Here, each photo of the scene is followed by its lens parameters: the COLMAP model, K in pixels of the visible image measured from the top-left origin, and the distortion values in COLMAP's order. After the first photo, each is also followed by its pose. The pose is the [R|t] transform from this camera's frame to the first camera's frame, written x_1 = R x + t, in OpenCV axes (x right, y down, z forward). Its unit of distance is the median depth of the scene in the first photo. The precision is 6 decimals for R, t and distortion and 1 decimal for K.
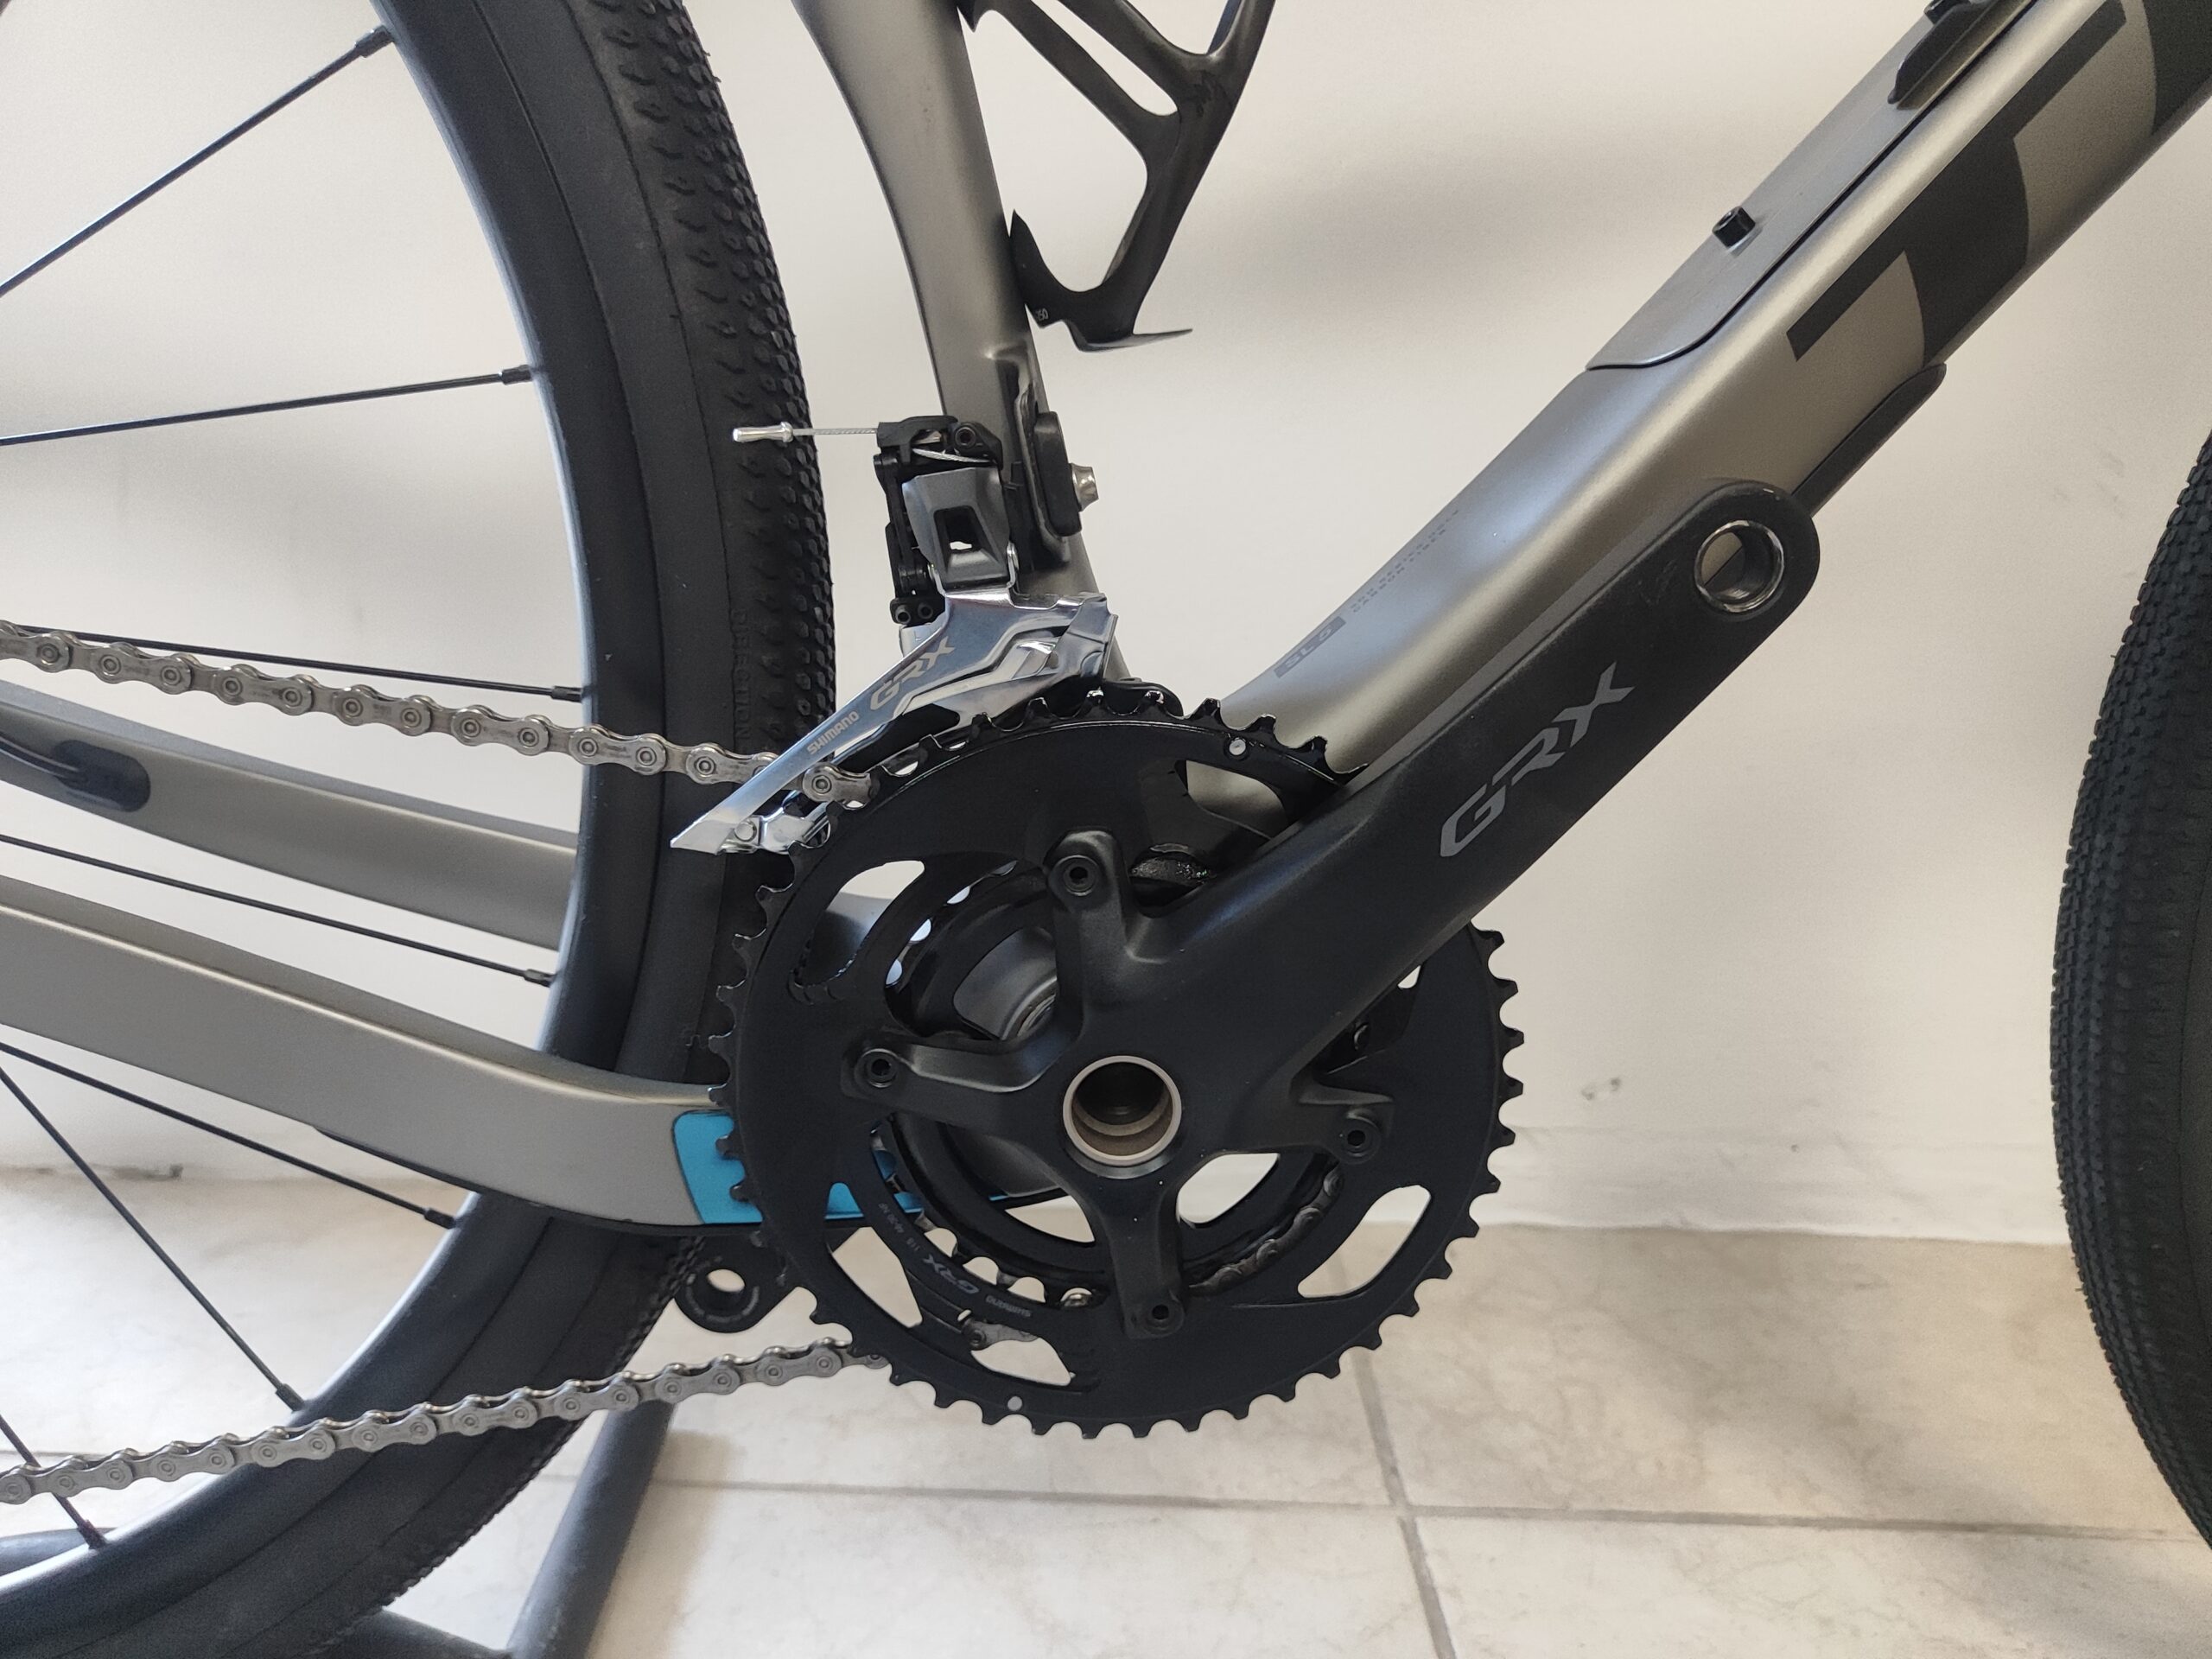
lens RADIAL K [[1548.2, 0, 1091.2], [0, 1548.2, 875.5], [0, 0, 1]] dist [0.002964, -0.006787]
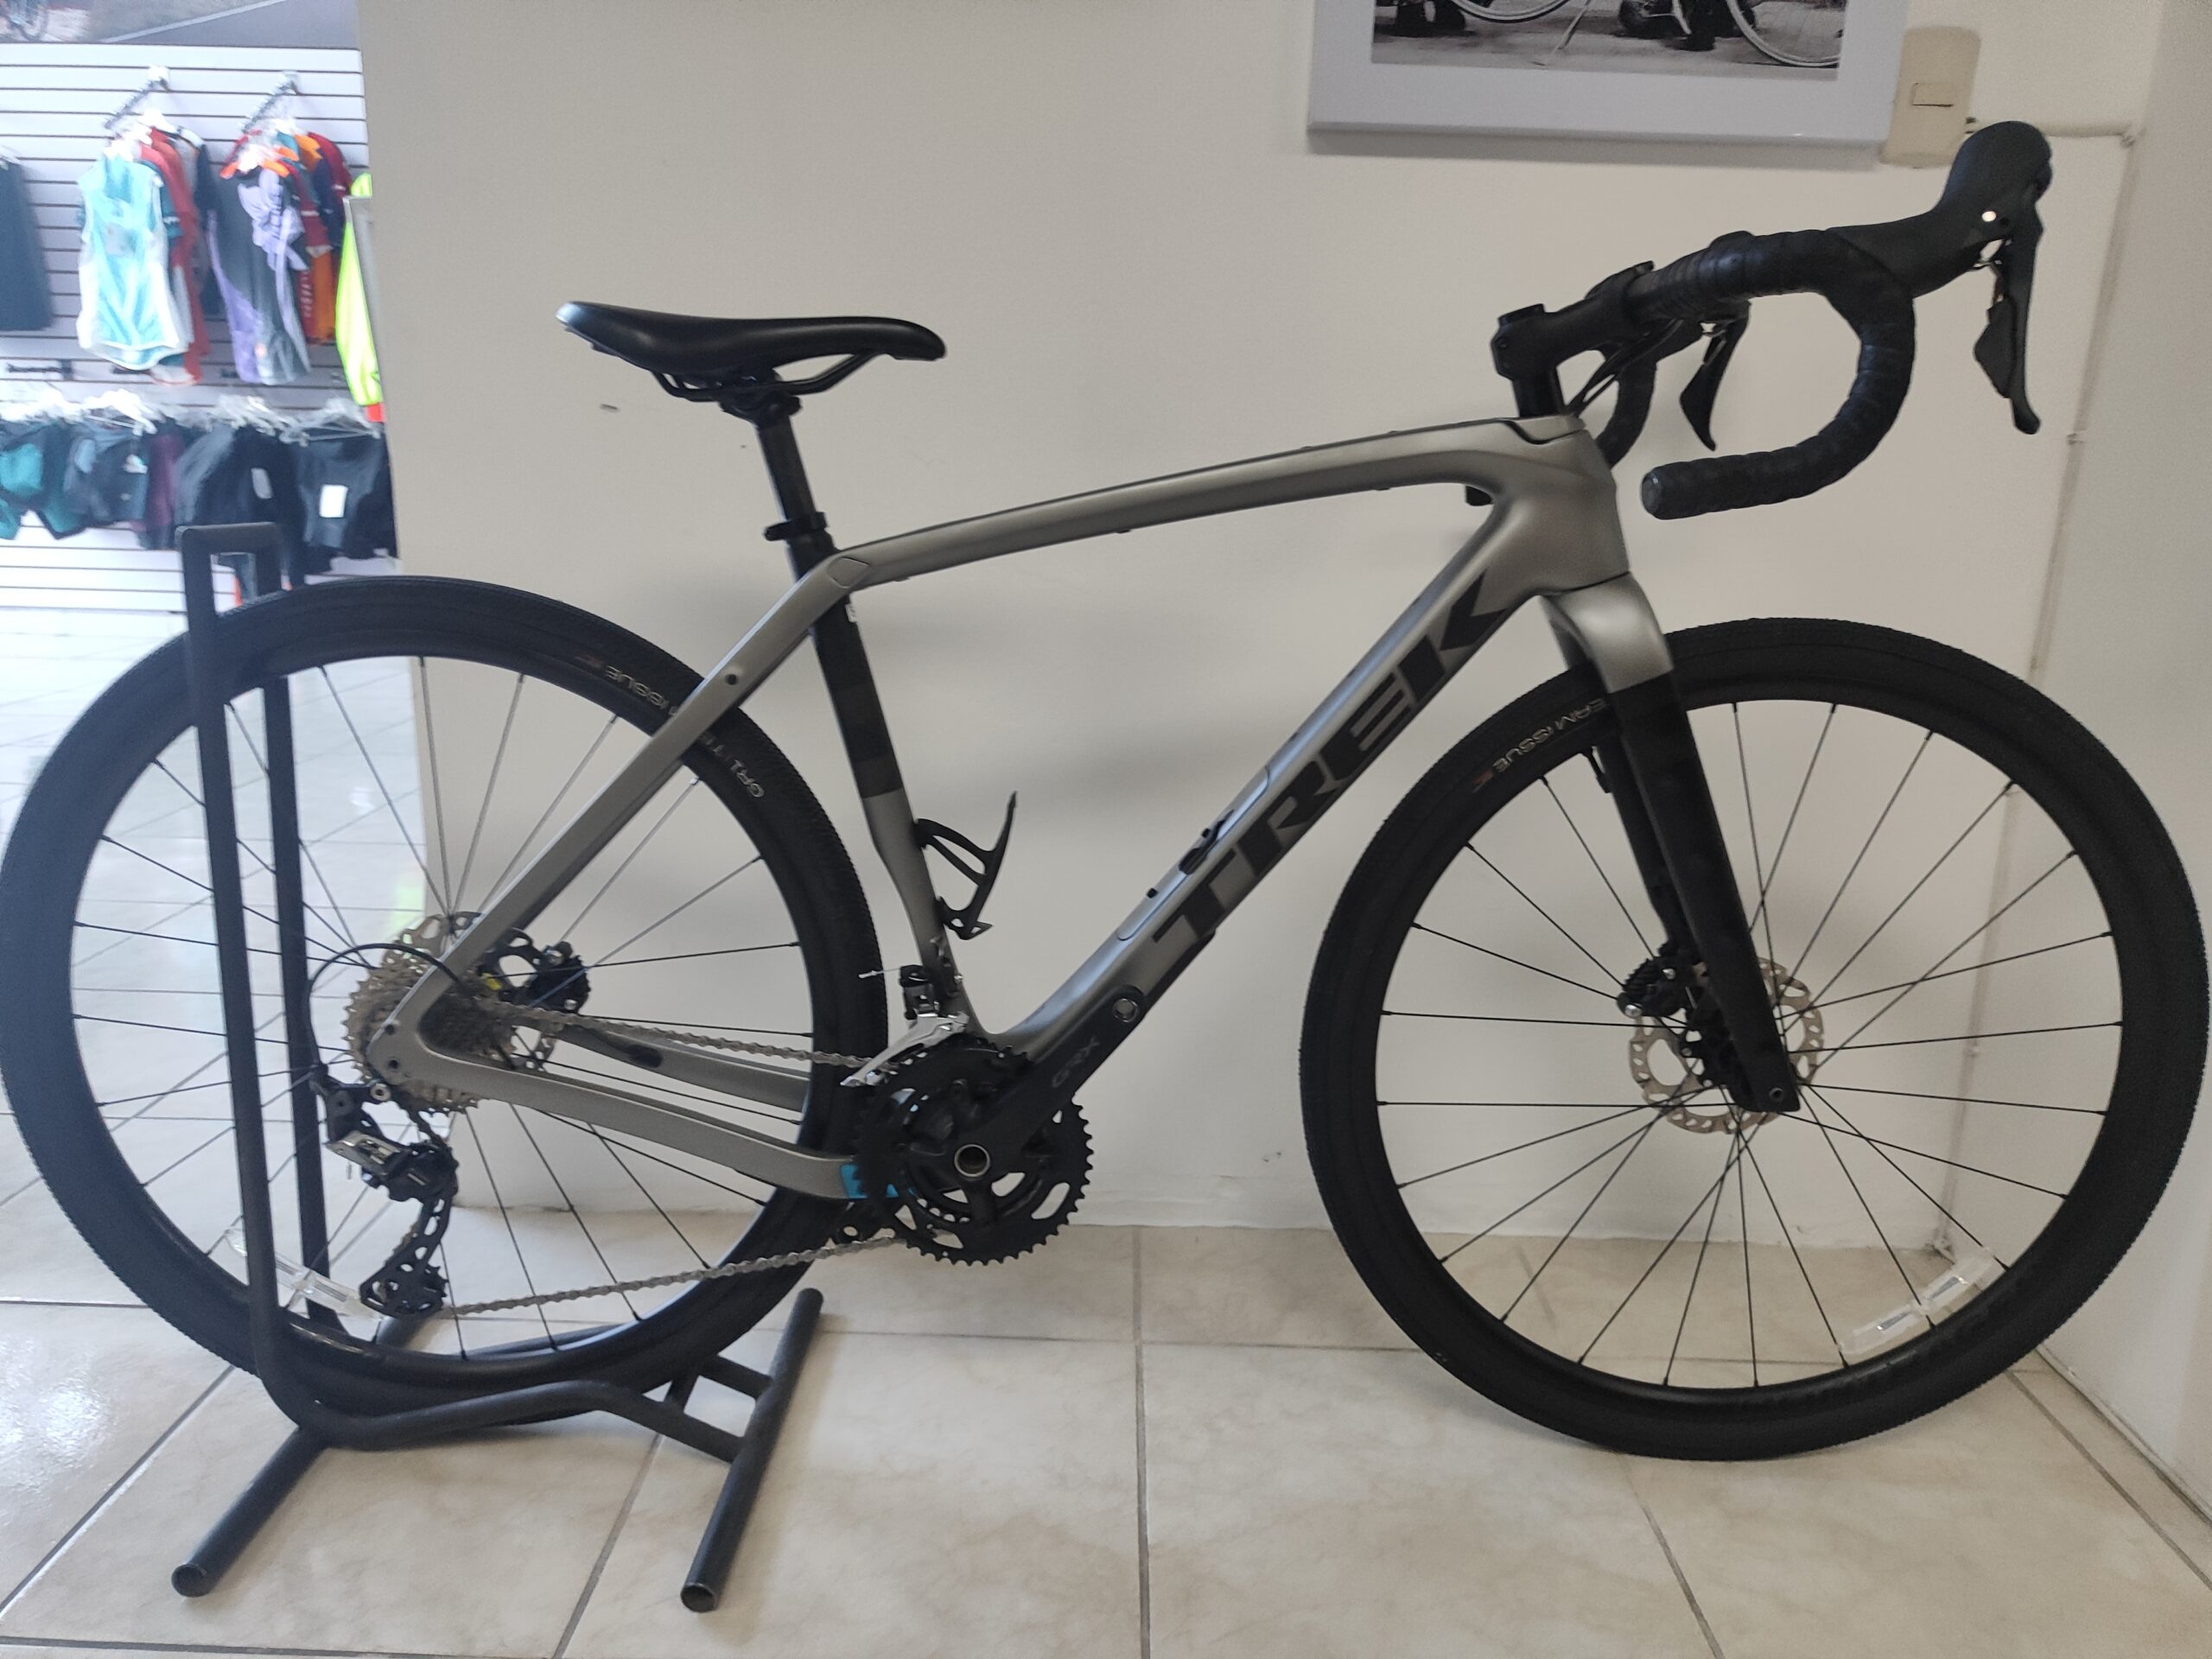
lens RADIAL K [[1548.2, 0, 1099.1], [0, 1548.2, 831.8], [0, 0, 1]] dist [0.002964, -0.006787]
pose [[0.999212, -0.020820, -0.033800, 0.399437], [0.017994, 0.996483, -0.081842, -0.266689], [0.035385, 0.081169, 0.996072, -2.281671]]
